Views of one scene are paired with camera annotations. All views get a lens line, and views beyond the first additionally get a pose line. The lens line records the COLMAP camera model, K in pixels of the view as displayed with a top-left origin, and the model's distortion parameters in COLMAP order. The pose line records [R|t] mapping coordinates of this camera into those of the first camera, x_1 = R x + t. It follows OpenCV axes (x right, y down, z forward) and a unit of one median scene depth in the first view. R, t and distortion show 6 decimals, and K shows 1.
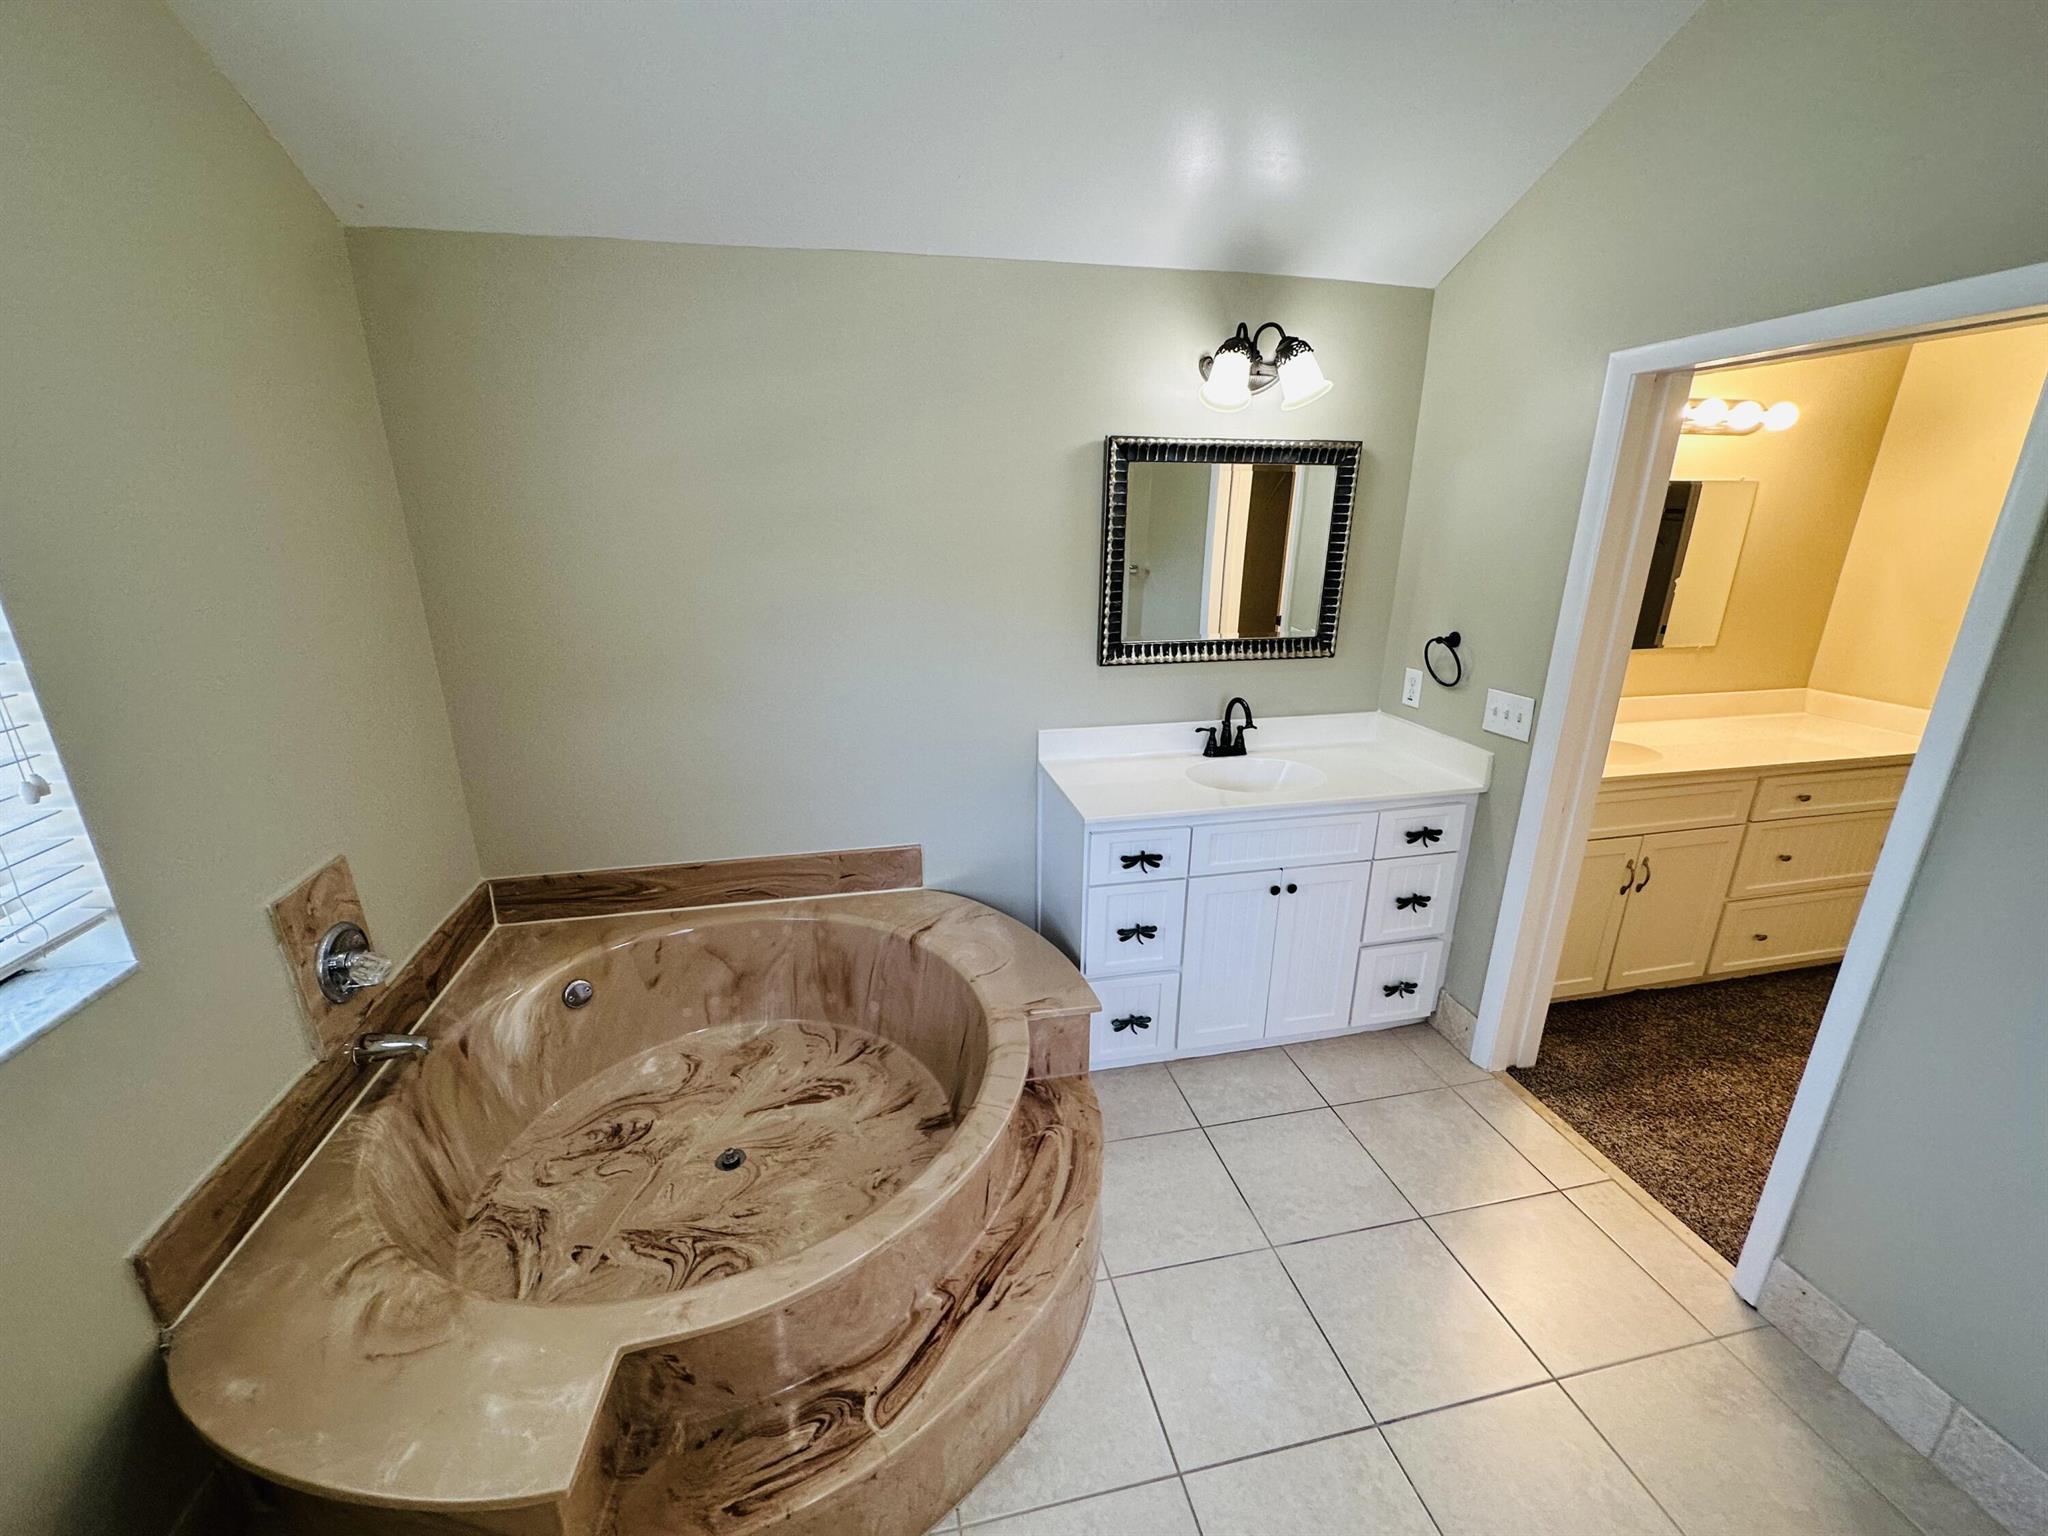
lens RADIAL K [[820.3, 0, 1022.2], [0, 820.3, 766.9], [0, 0, 1]] dist [0.000593, -0.000098]
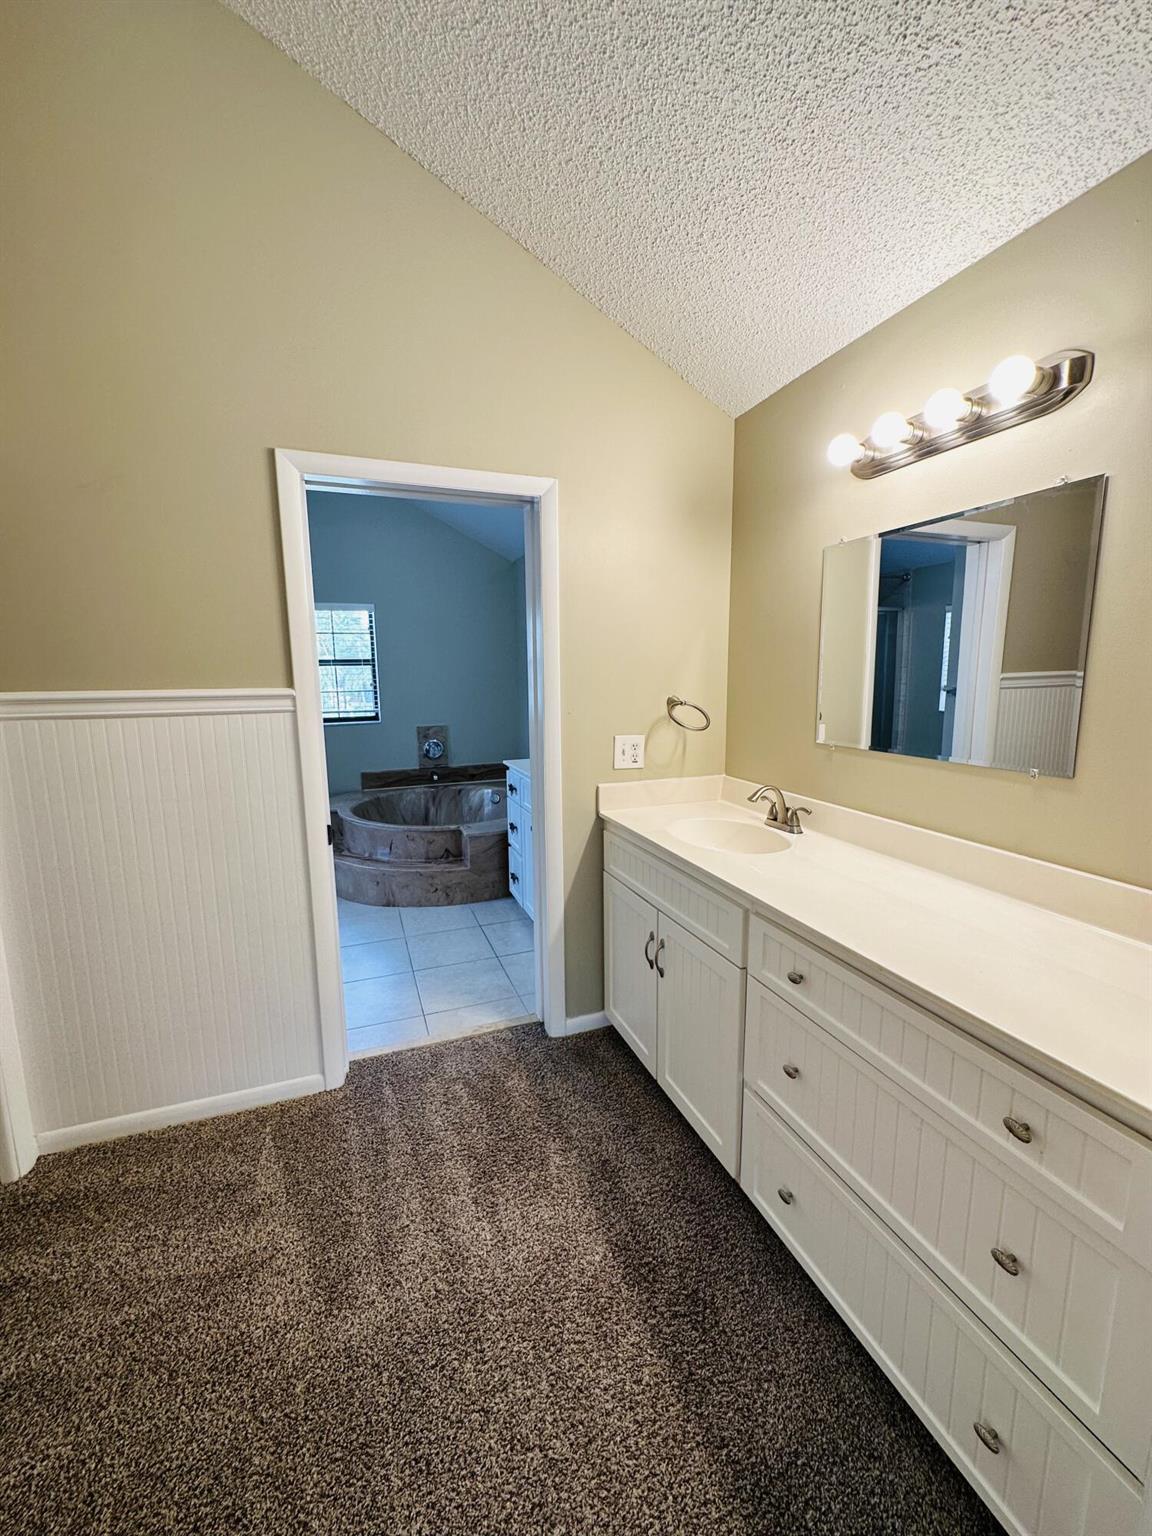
lens RADIAL K [[615.2, 0, 575.8], [0, 615.2, 767.5], [0, 0, 1]] dist [0.000593, -0.000098]
pose [[0.149497, 0.156388, -0.976316, 1.515933], [-0.280411, 0.953578, 0.109808, -0.138318], [0.948167, 0.257354, 0.186410, 0.776443]]
